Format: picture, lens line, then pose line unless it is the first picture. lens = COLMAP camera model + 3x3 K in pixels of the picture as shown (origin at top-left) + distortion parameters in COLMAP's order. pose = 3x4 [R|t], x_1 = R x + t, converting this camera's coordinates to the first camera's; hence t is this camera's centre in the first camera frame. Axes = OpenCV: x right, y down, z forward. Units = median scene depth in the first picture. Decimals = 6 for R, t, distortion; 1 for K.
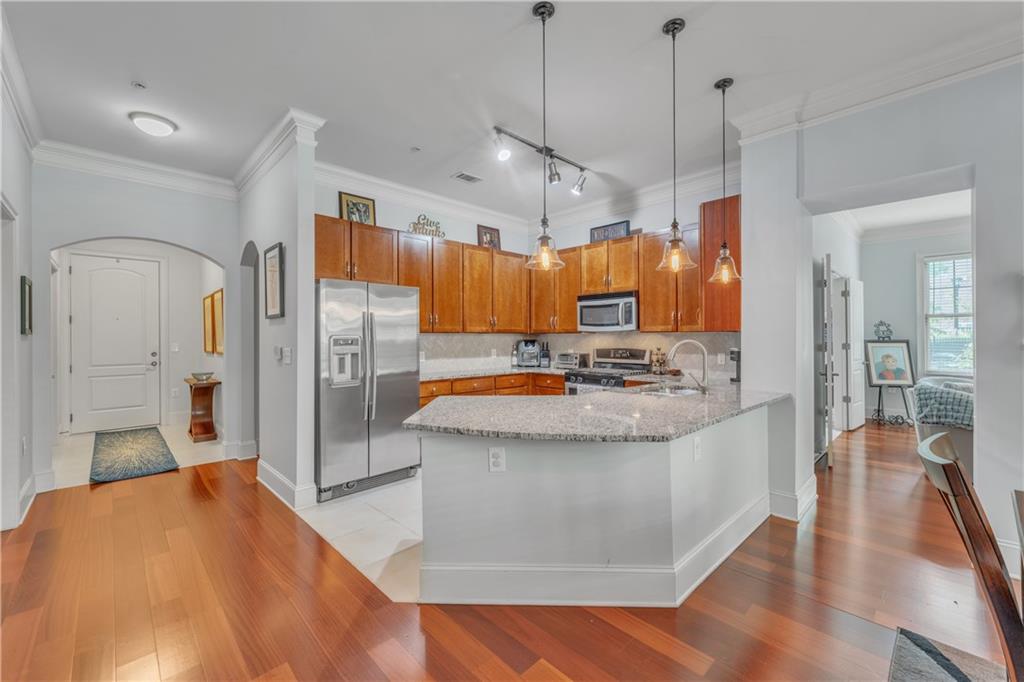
lens RADIAL K [[421.7, 0, 506.5], [0, 421.7, 333.3], [0, 0, 1]] dist [0.000056, 0.000116]
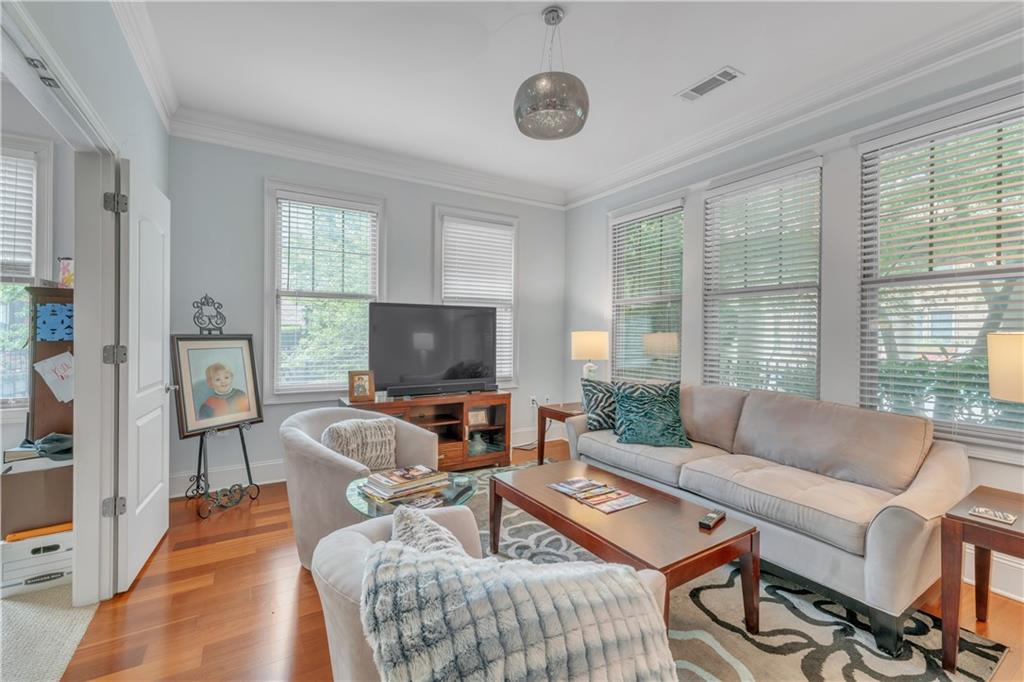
lens RADIAL K [[421.7, 0, 506.5], [0, 421.7, 333.3], [0, 0, 1]] dist [0.000056, 0.000116]
pose [[0.213041, 0.000126, 0.977043, 0.494486], [-0.018011, 0.999831, 0.003798, 0.005973], [-0.976877, -0.018407, 0.213008, 0.565587]]
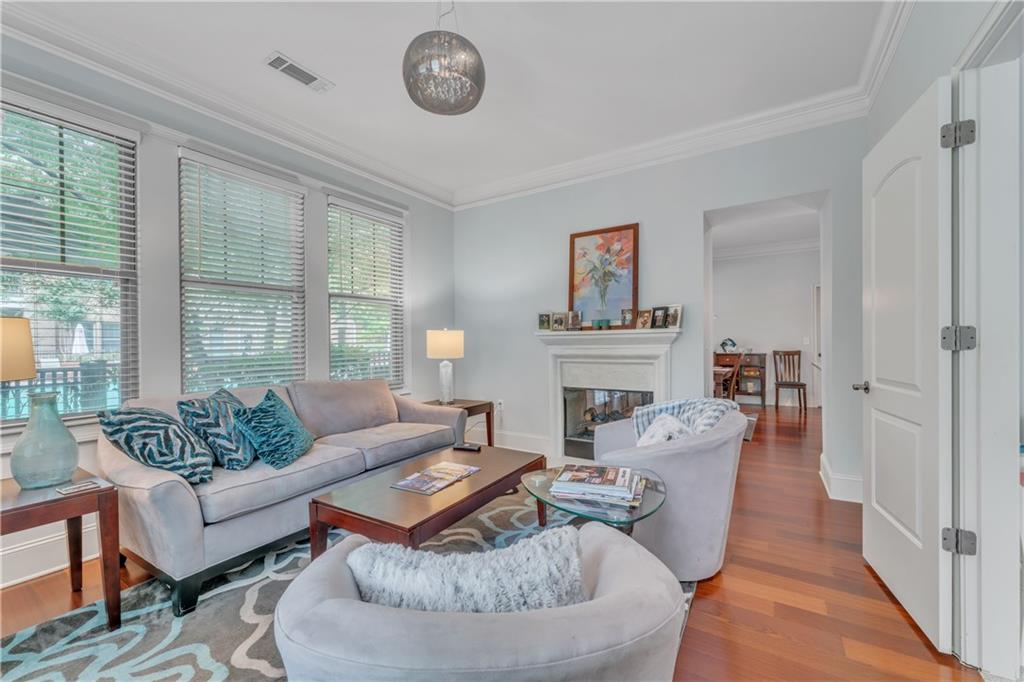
lens RADIAL K [[424.7, 0, 510.4], [0, 424.7, 346.8], [0, 0, 1]] dist [0.000770, 0.000013]
pose [[-0.967461, 0.000196, -0.253021, 1.387255], [-0.004396, 0.999836, 0.017583, 0.021339], [0.252983, 0.018123, -0.967301, 1.448187]]
